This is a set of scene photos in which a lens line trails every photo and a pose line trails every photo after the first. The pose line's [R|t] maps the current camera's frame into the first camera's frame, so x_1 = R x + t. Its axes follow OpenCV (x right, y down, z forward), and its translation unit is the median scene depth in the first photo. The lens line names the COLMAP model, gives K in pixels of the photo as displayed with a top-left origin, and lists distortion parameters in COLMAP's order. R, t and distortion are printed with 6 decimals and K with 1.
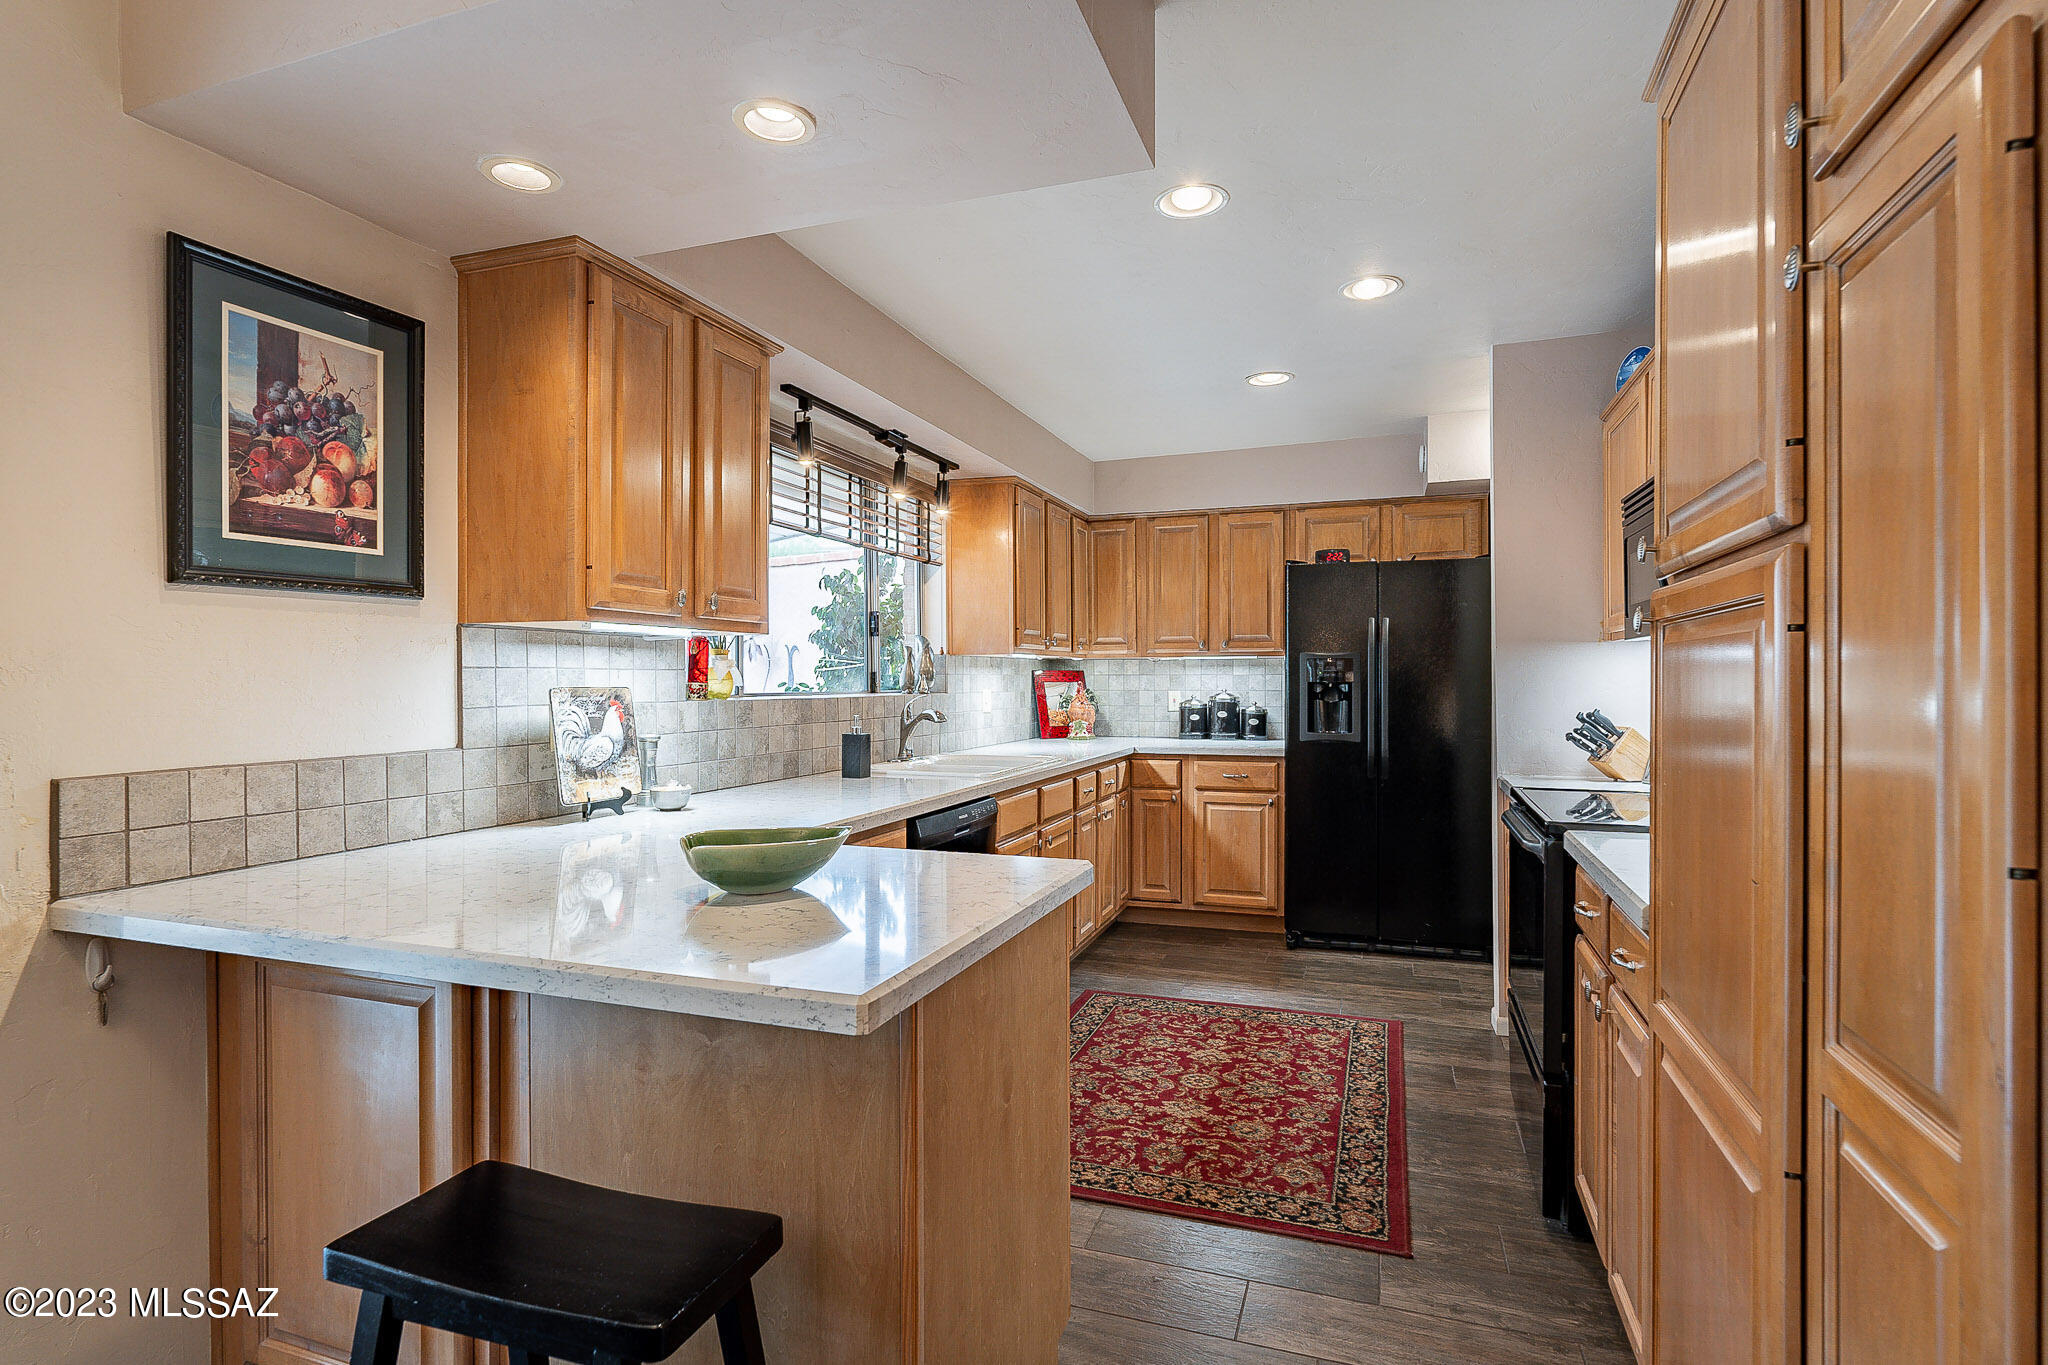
lens RADIAL K [[1011.0, 0, 1009.0], [0, 1011.0, 678.9], [0, 0, 1]] dist [-0.001030, 0.000328]
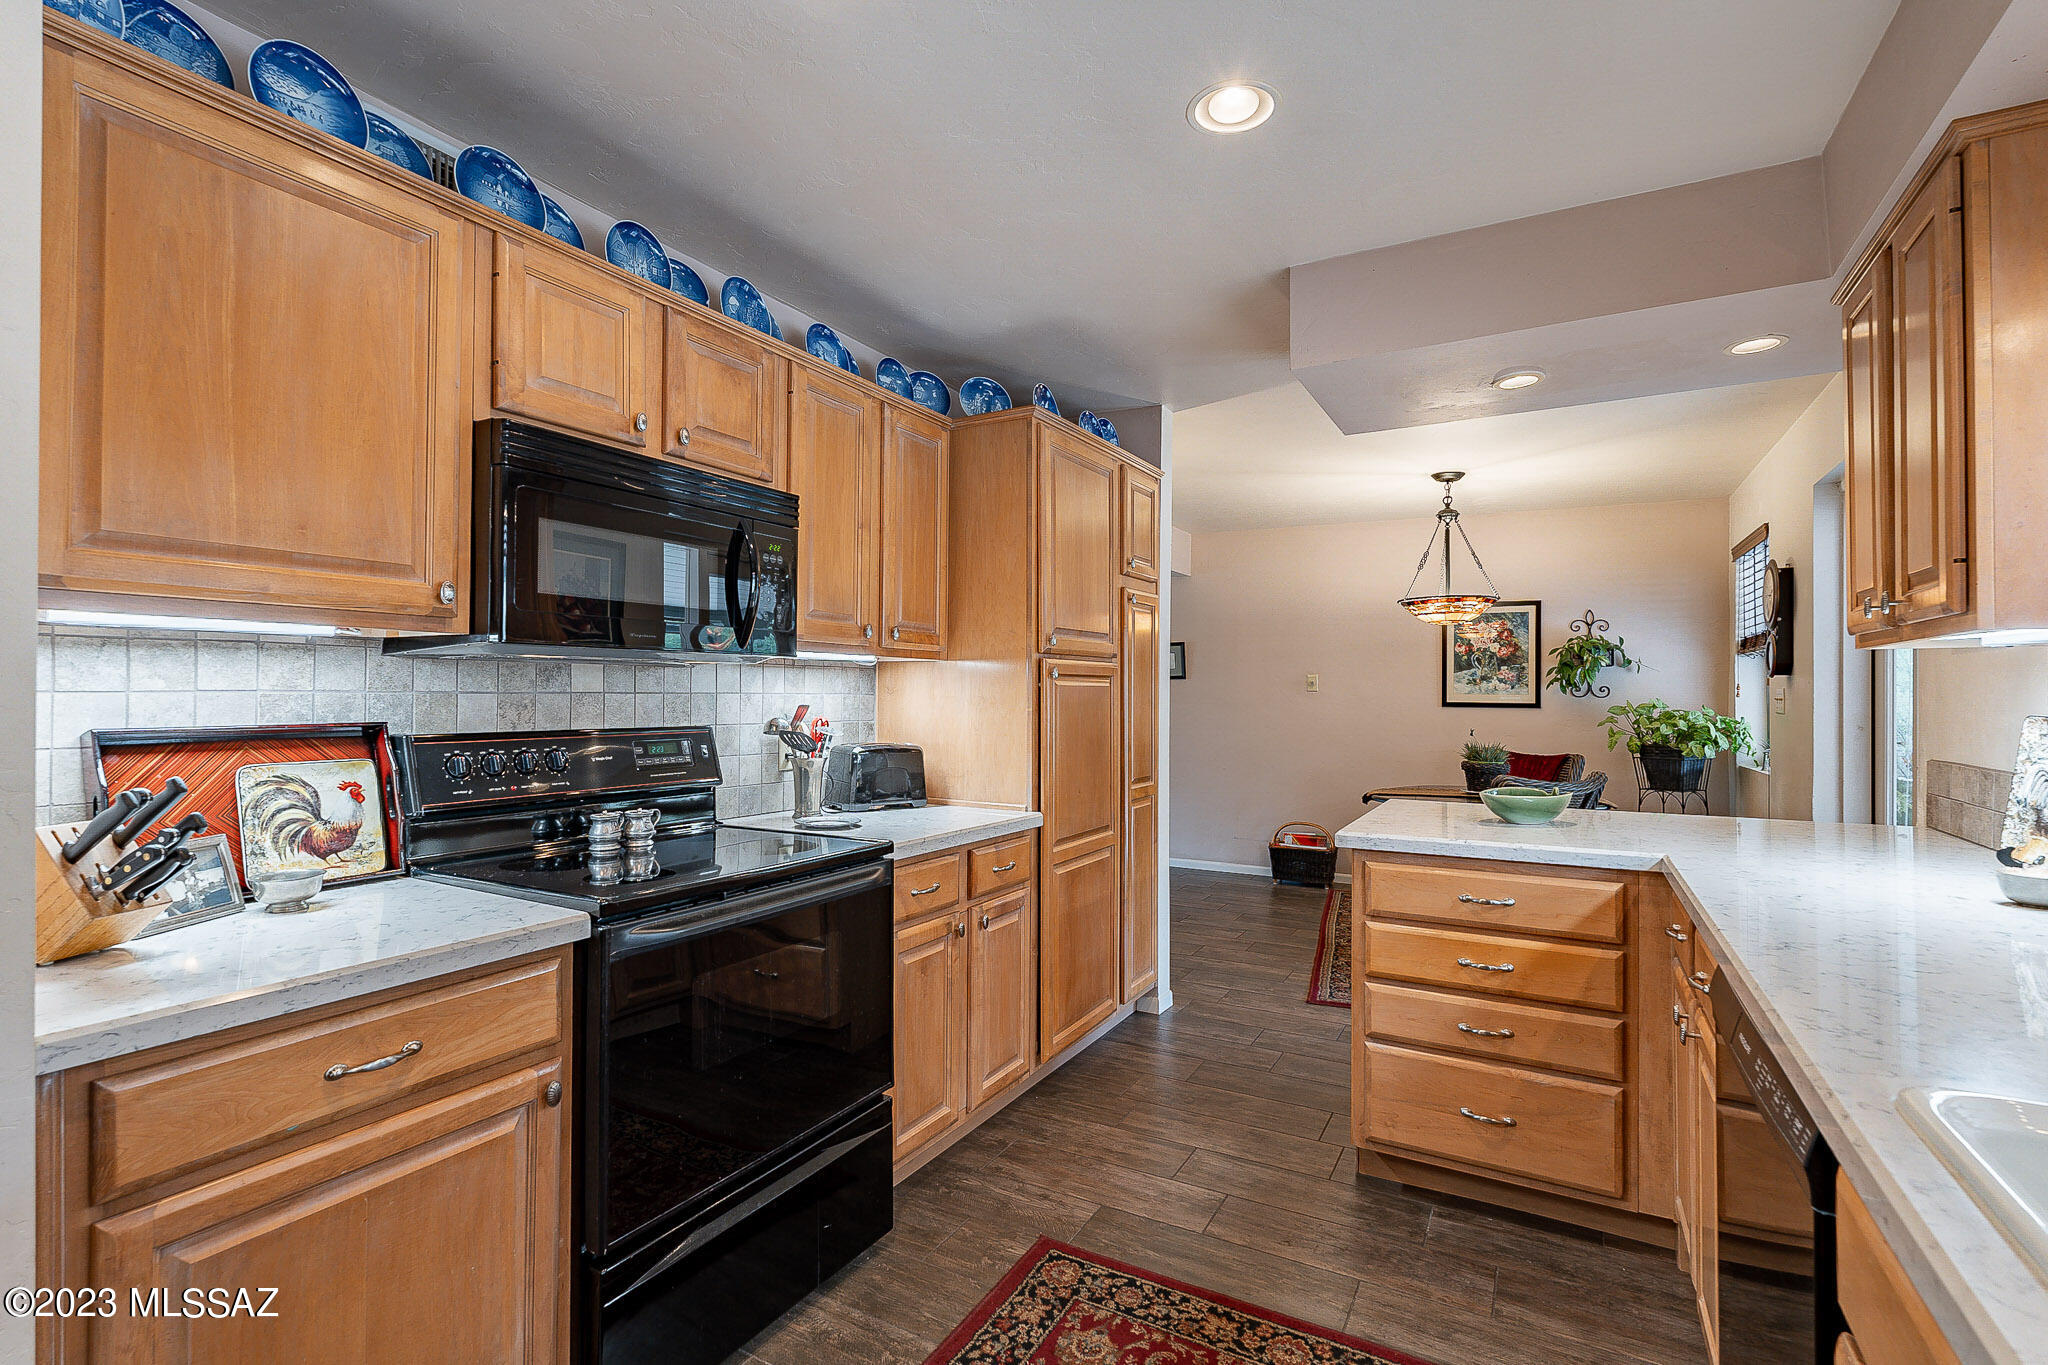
lens RADIAL K [[973.2, 0, 1014.5], [0, 973.2, 681.1], [0, 0, 1]] dist [0.002349, 0.000167]
pose [[-0.988974, 0.000315, 0.148089, 0.143128], [-0.001808, 0.999898, -0.014201, -0.003972], [-0.148079, -0.014312, -0.988872, 1.076382]]
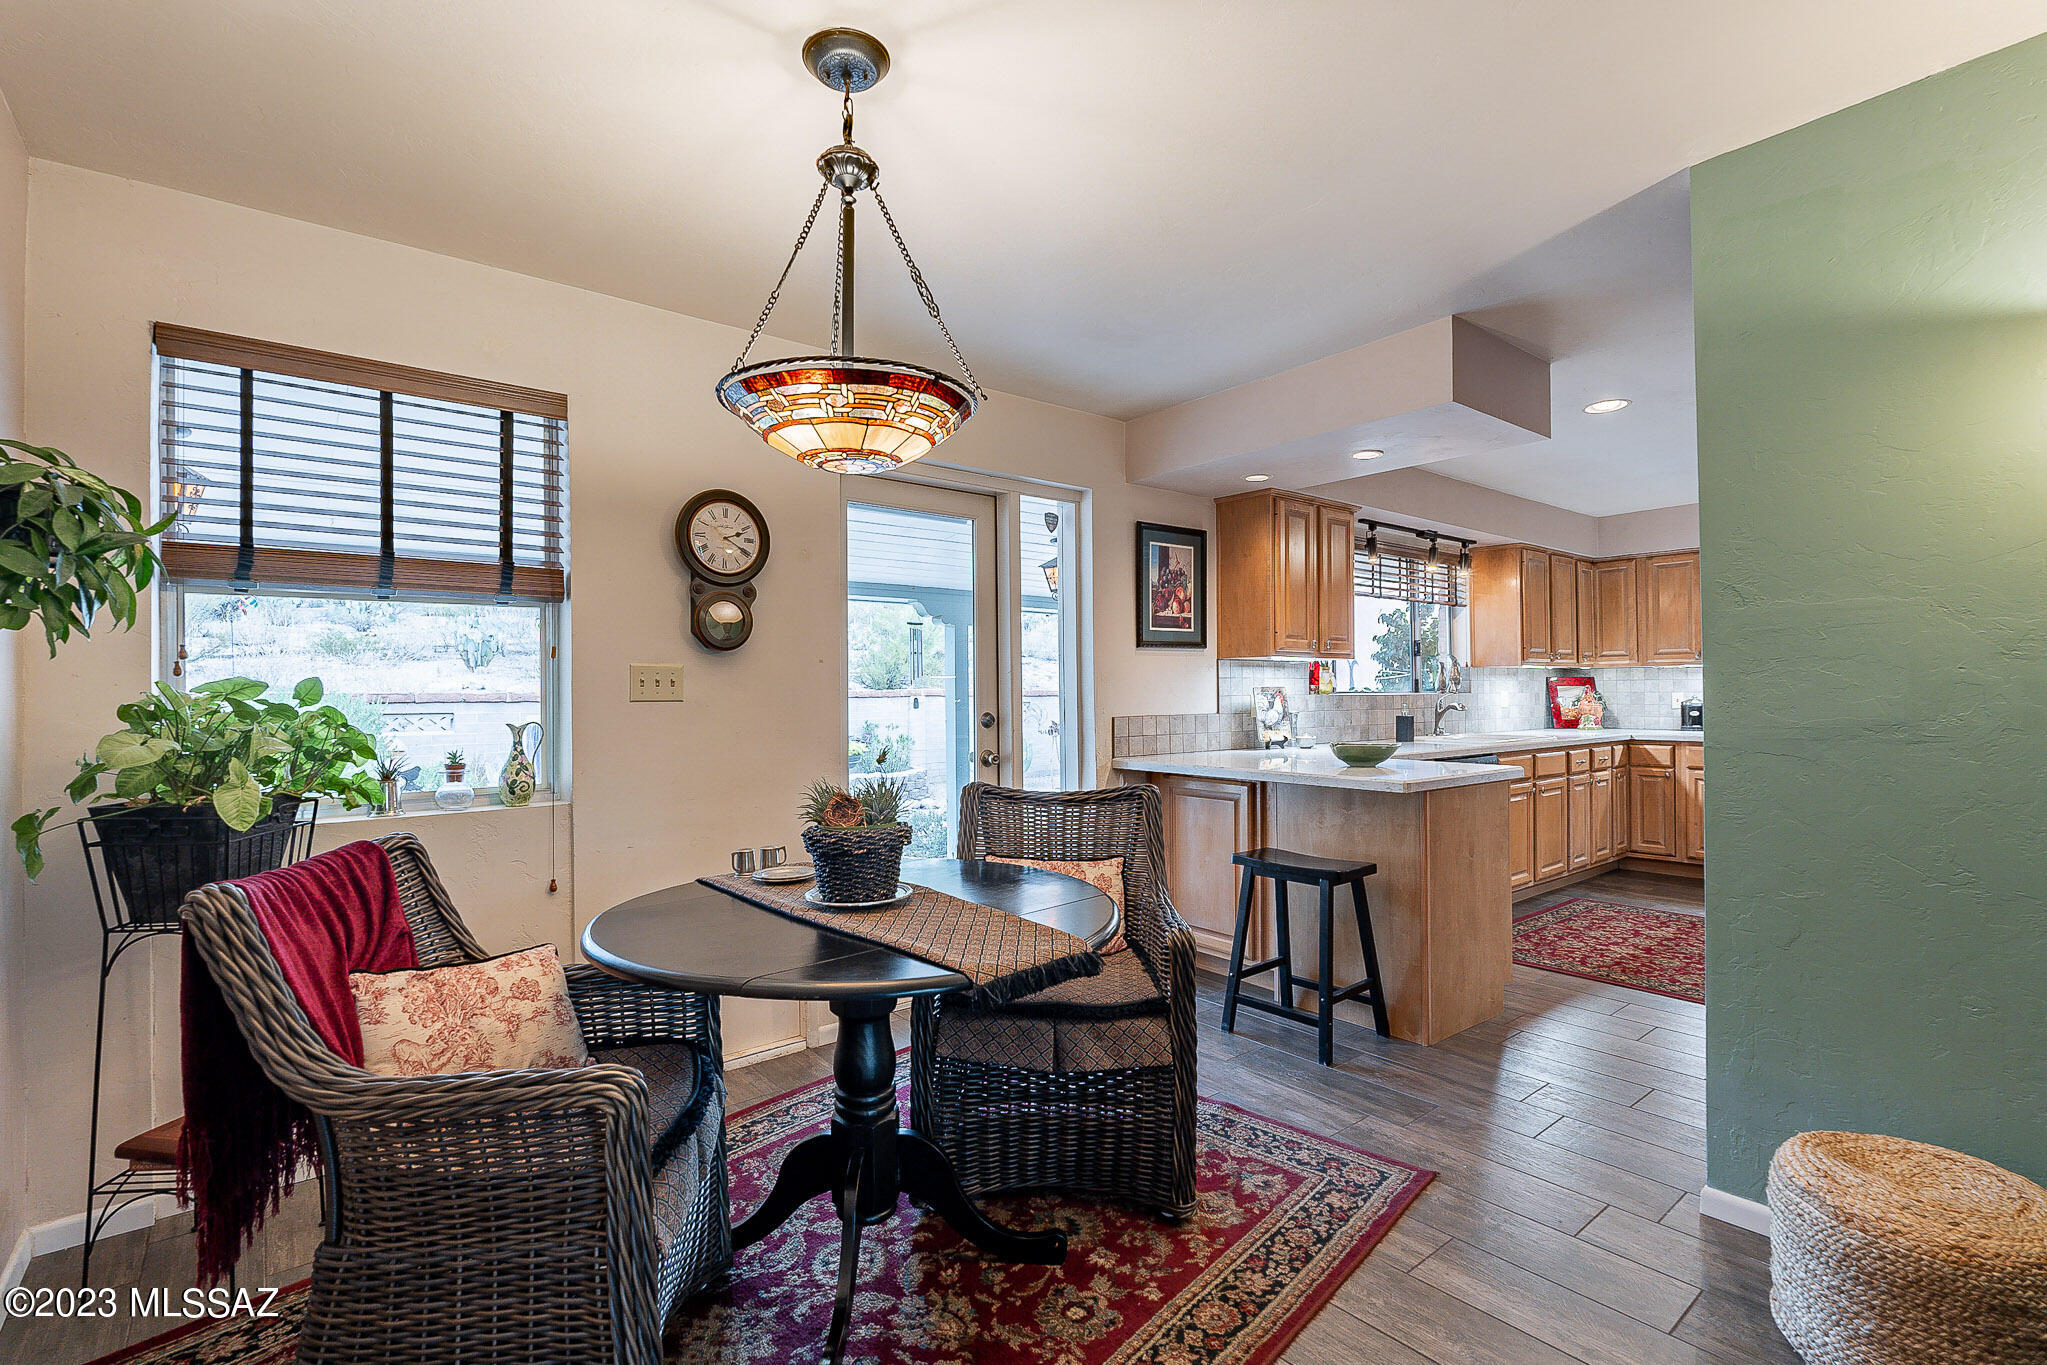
lens RADIAL K [[890.6, 0, 1050.2], [0, 890.6, 684.1], [0, 0, 1]] dist [-0.002503, -0.000702]
pose [[0.861921, -0.007595, -0.506986, 0.075392], [0.004995, 0.999966, -0.006487, 0.006971], [0.507019, 0.003059, 0.861930, -0.473209]]
